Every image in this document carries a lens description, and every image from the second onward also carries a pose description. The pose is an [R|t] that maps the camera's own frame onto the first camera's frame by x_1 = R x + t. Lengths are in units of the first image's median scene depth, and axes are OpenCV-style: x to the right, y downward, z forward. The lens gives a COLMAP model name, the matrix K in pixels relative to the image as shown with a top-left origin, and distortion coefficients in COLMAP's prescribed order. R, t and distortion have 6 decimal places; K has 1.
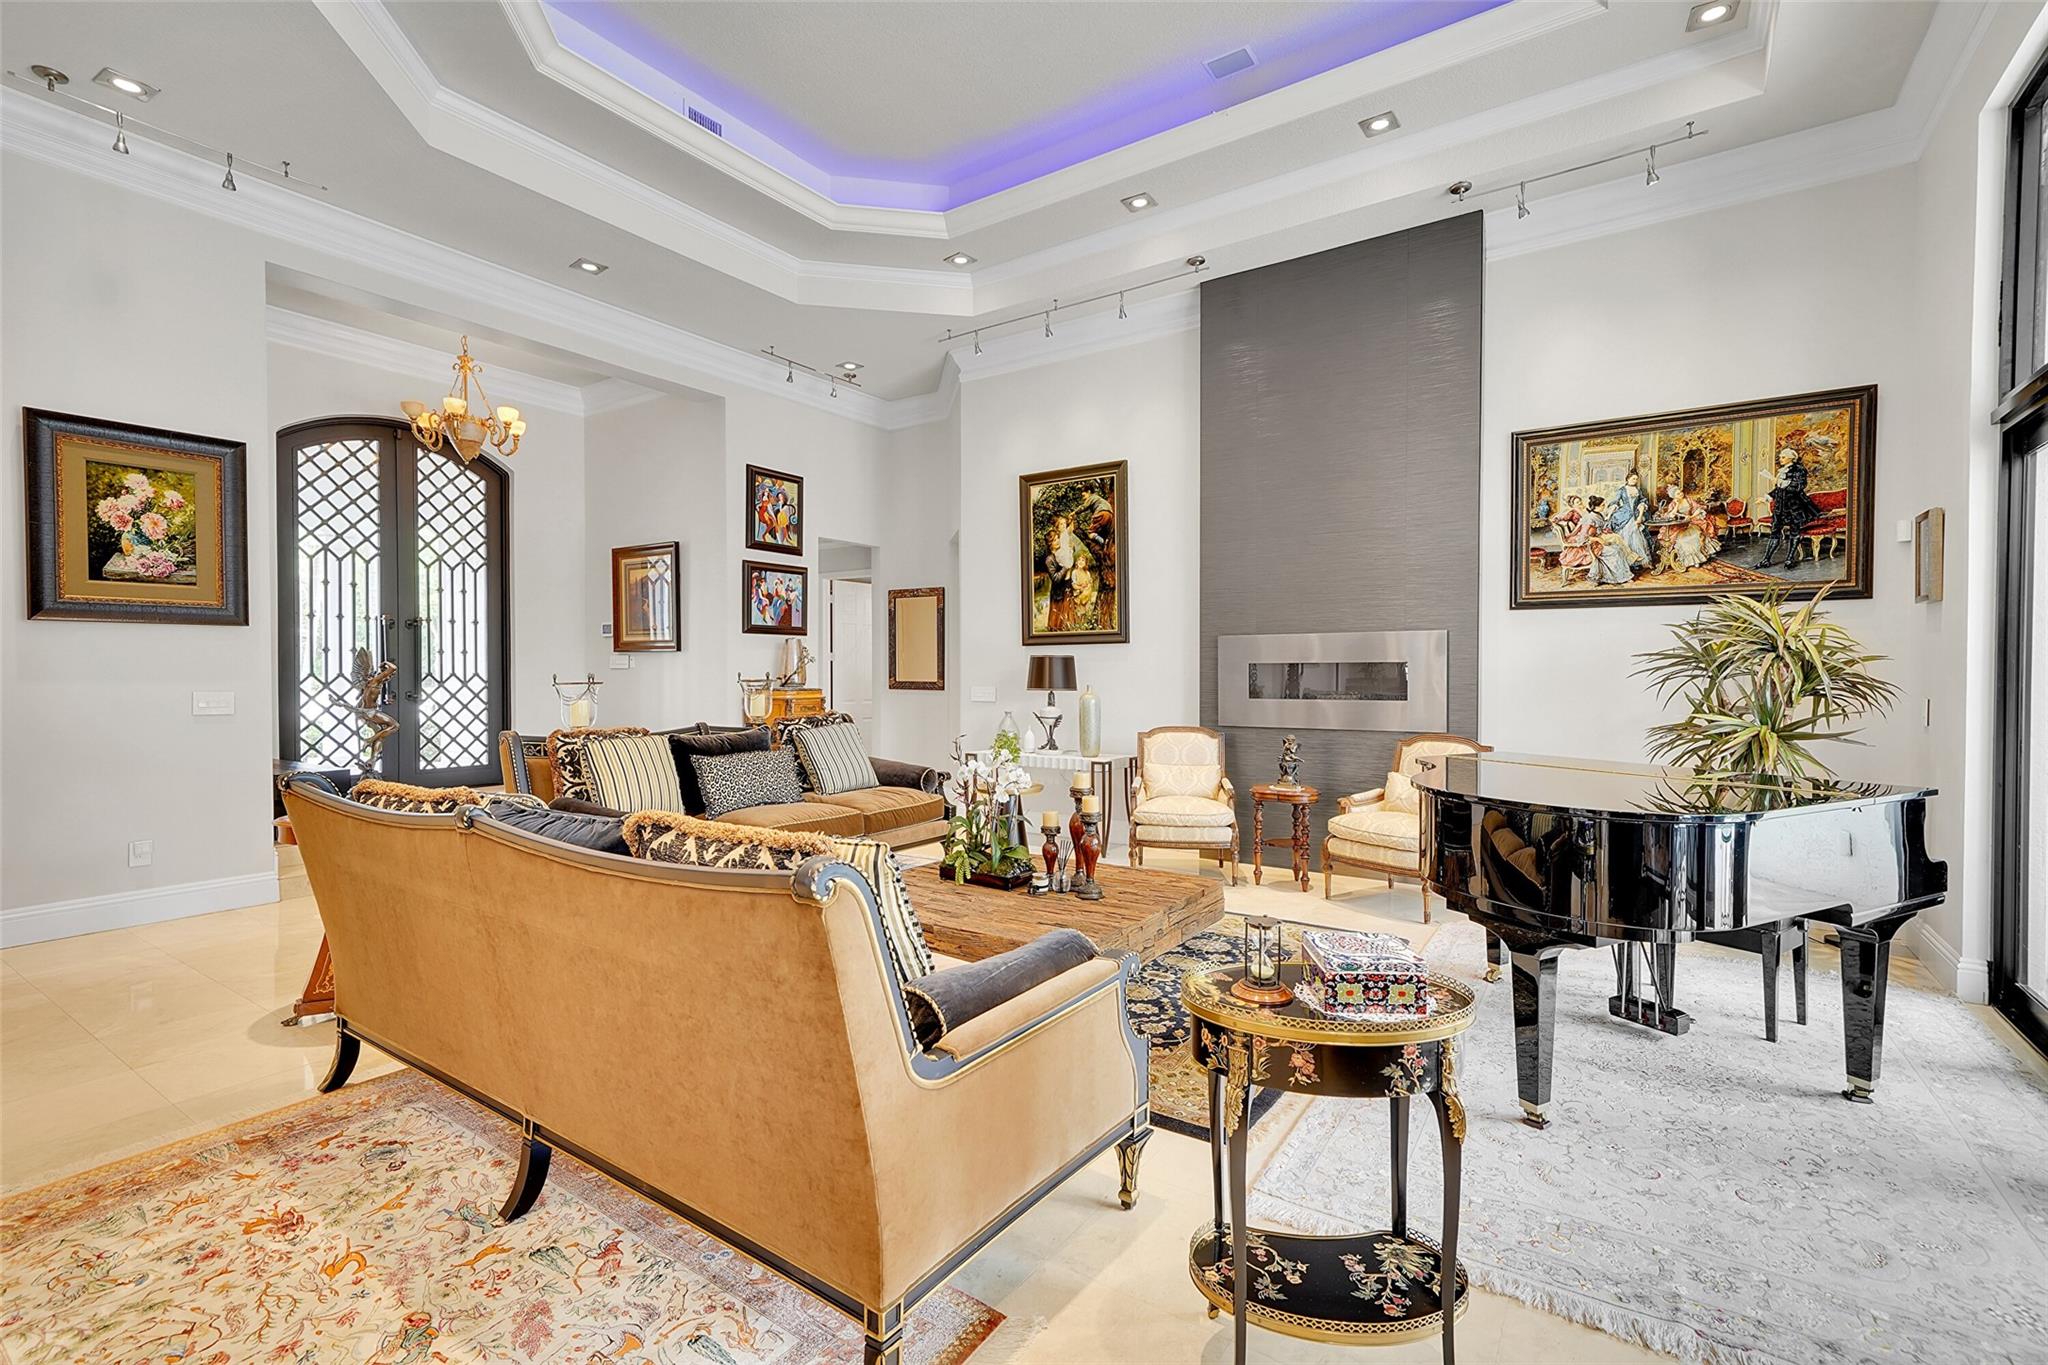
lens RADIAL K [[917.8, 0, 1024.8], [0, 917.8, 681.7], [0, 0, 1]] dist [0.005932, 0.003094]
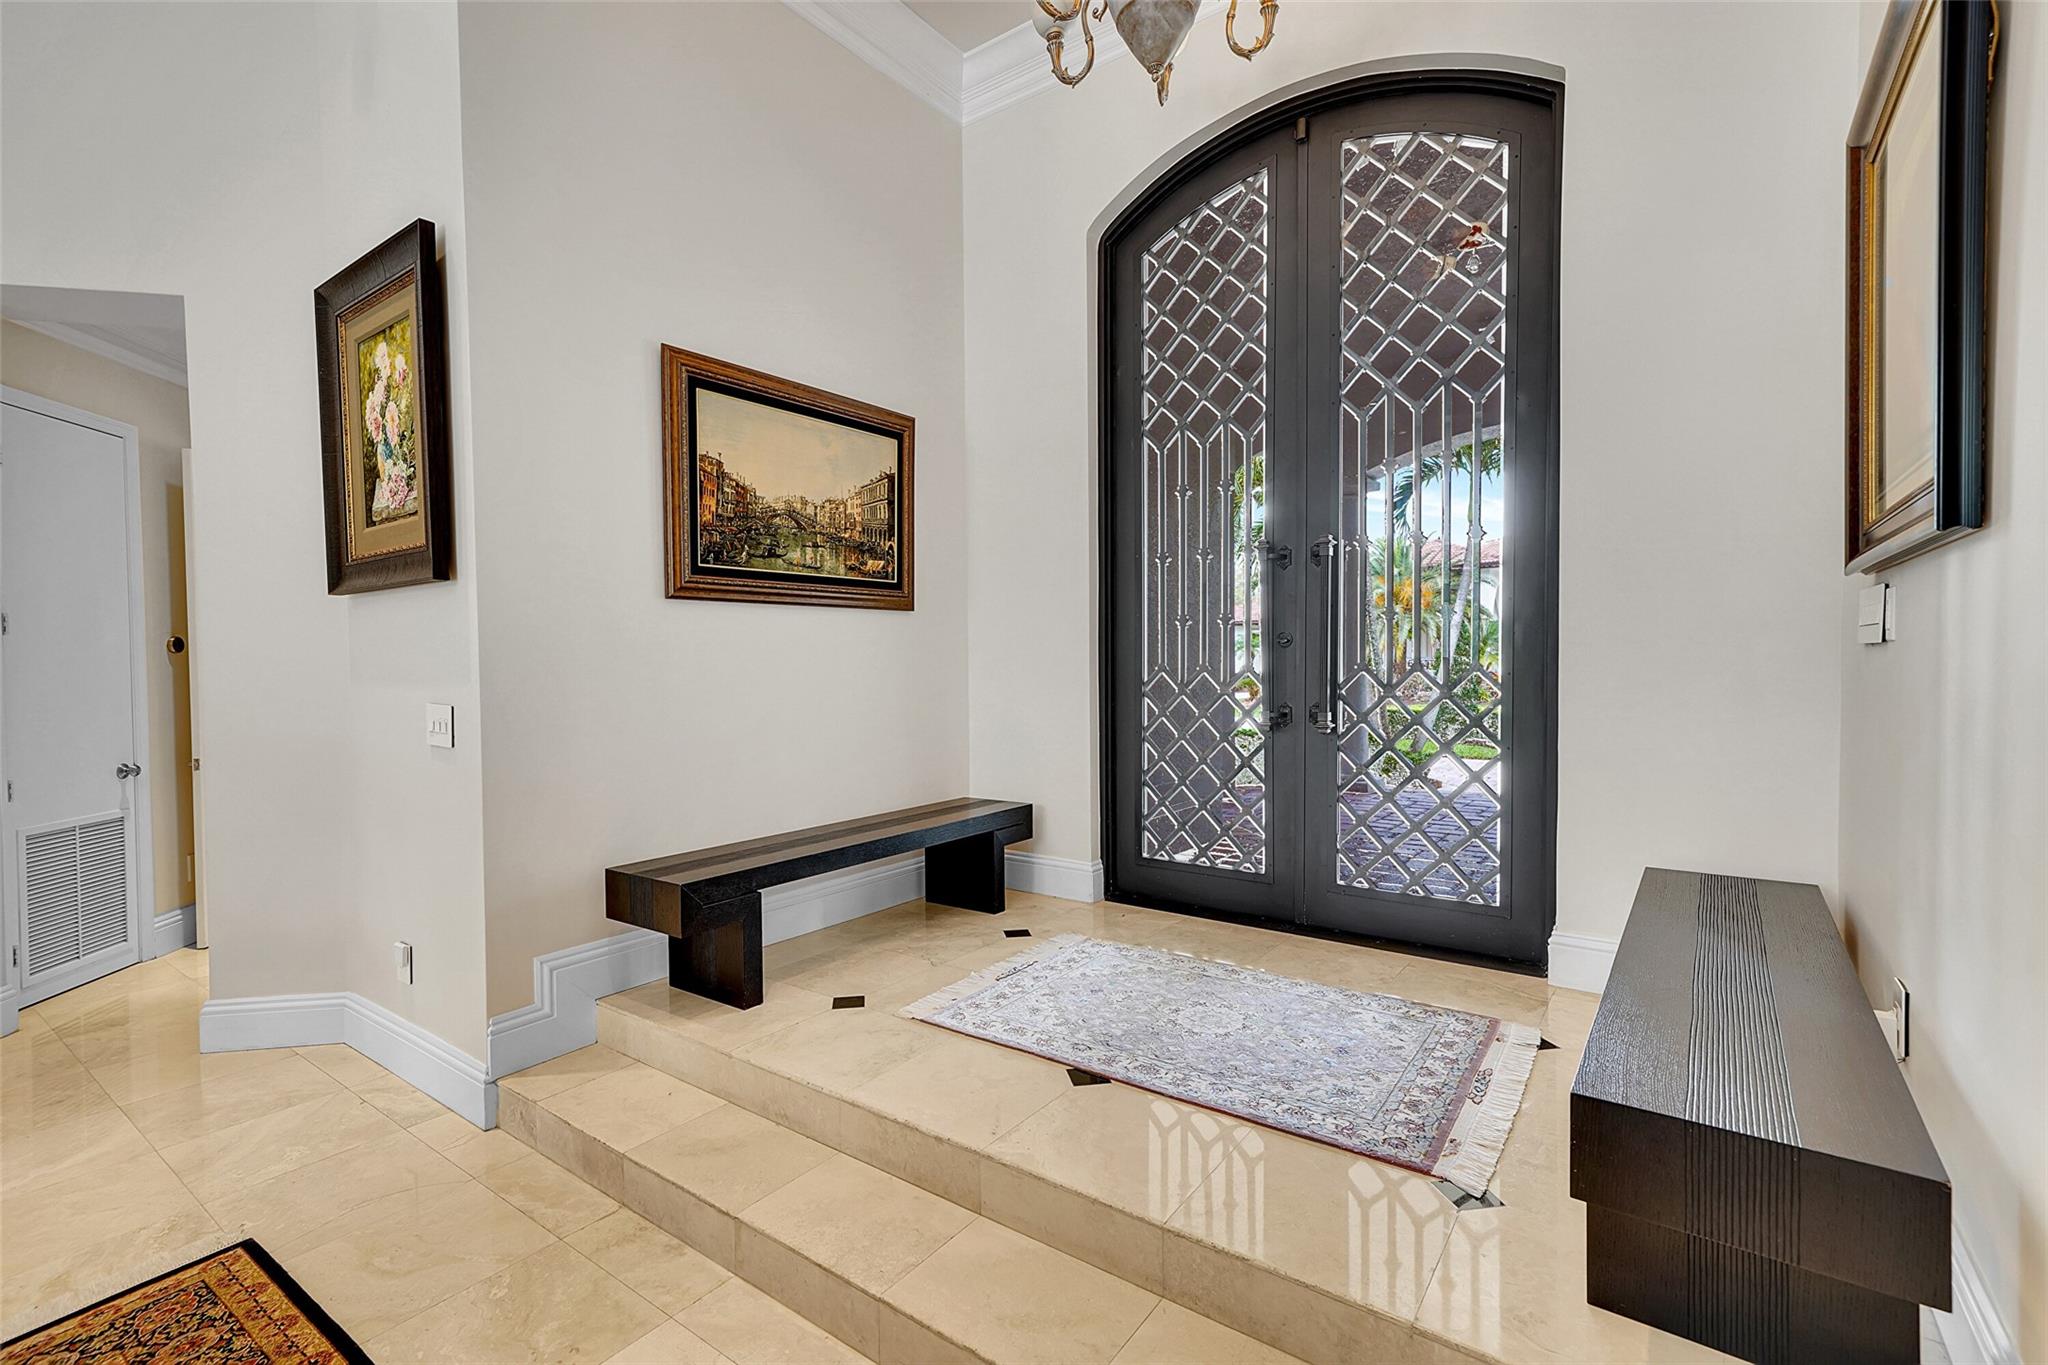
lens RADIAL K [[917.8, 0, 1018.0], [0, 917.8, 689.5], [0, 0, 1]] dist [0.005932, 0.003094]
pose [[-0.032879, 0.029127, -0.999035, -0.306144], [-0.002984, 0.999568, 0.029241, -0.014041], [0.999455, 0.003942, -0.032778, 1.214088]]
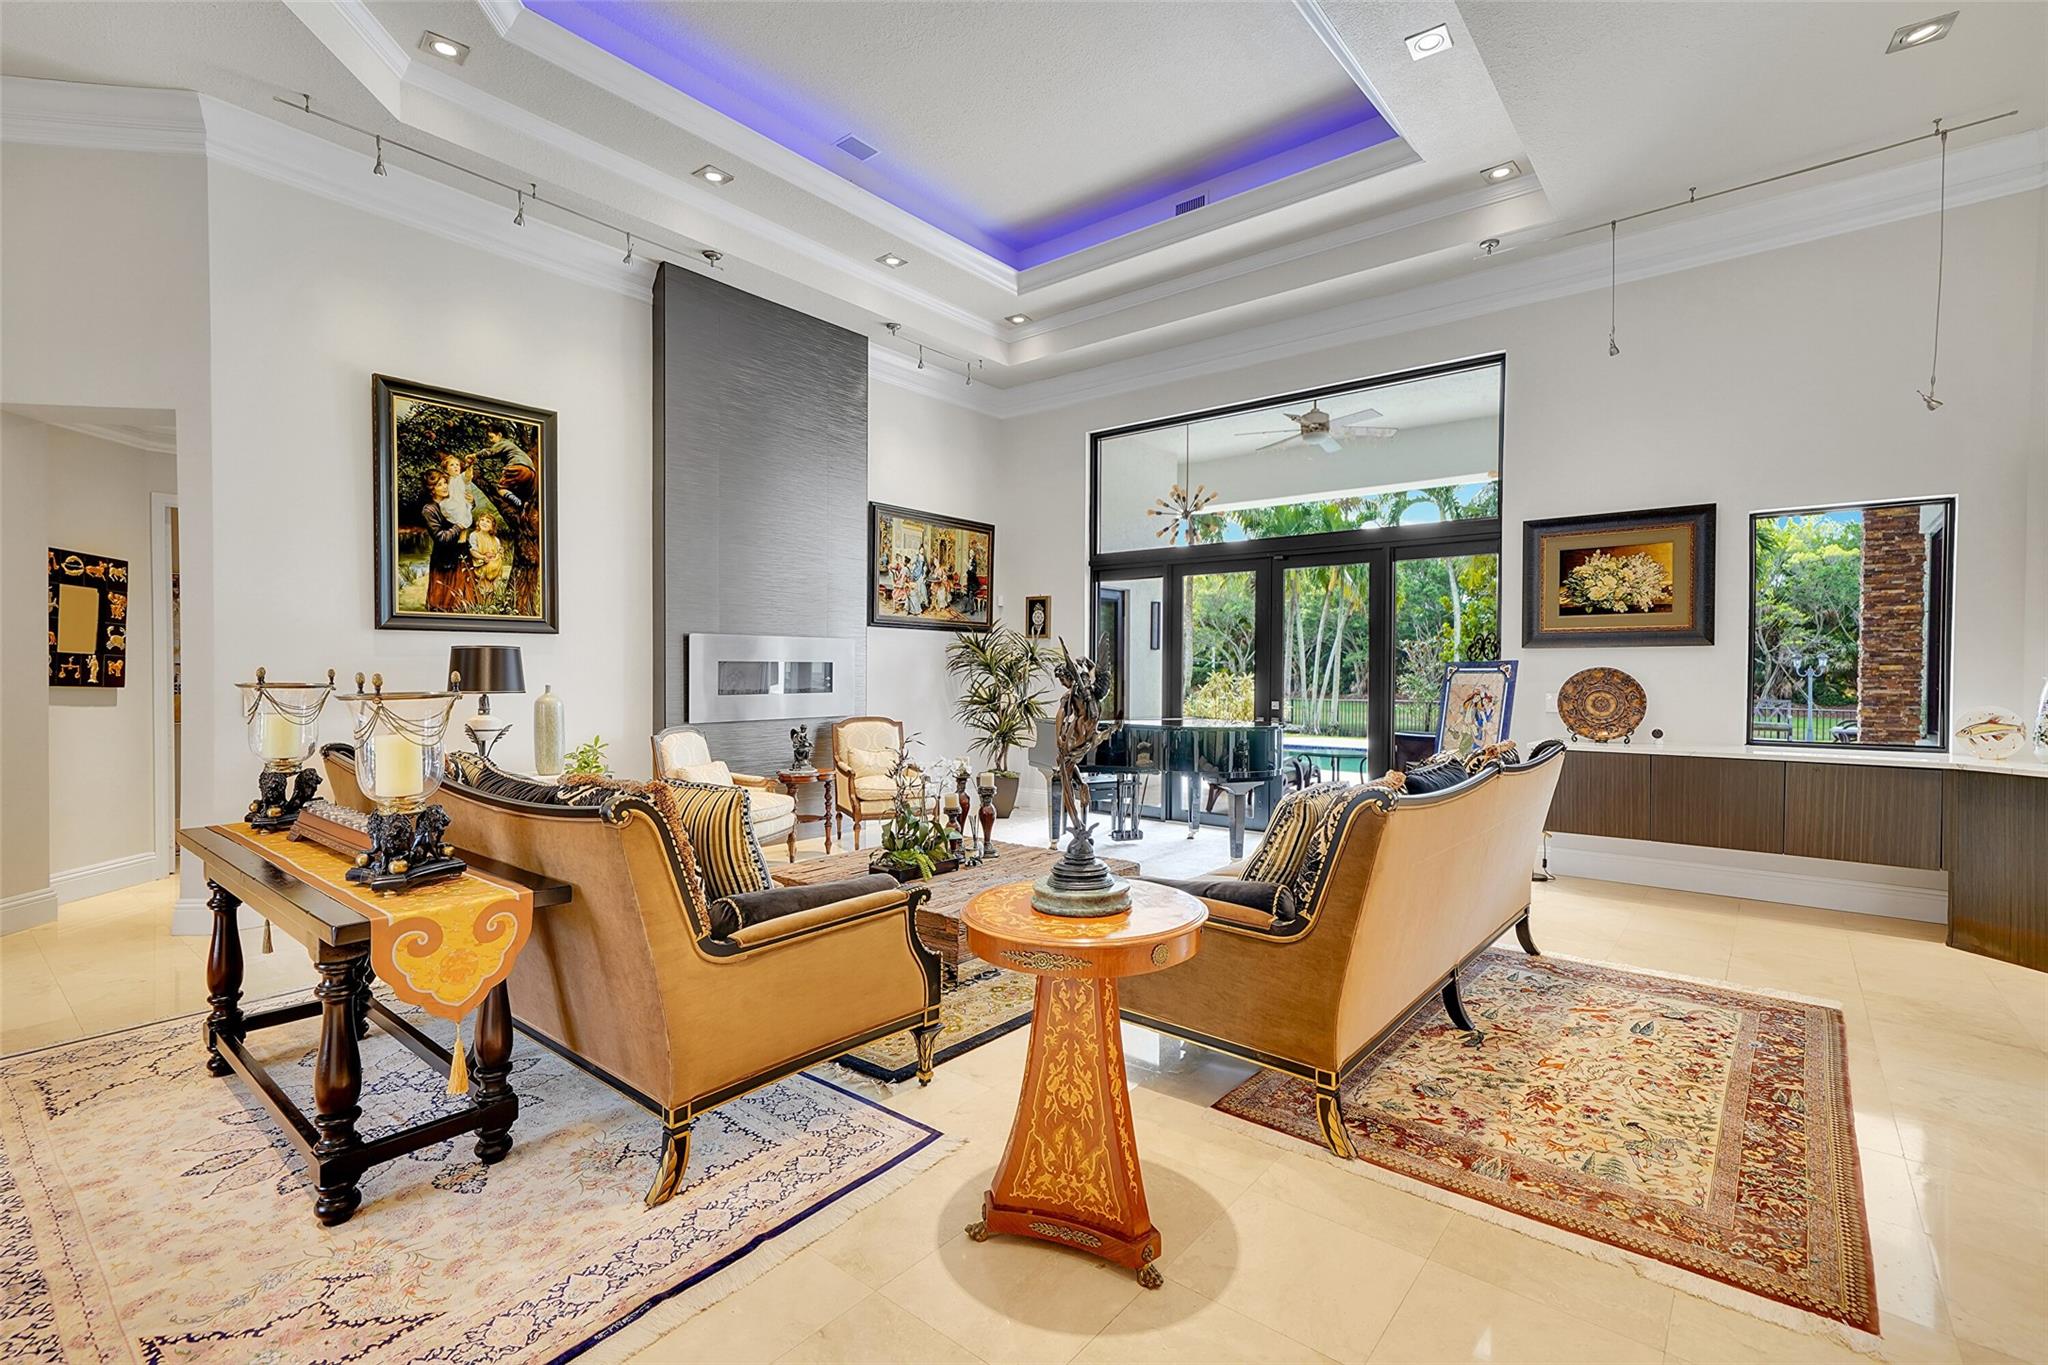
lens RADIAL K [[917.8, 0, 1022.7], [0, 917.8, 685.7], [0, 0, 1]] dist [0.005932, 0.003094]
pose [[0.084482, -0.016175, 0.996294, -0.837541], [0.005427, 0.999861, 0.015773, -0.007748], [-0.996410, 0.004074, 0.084558, 0.629644]]
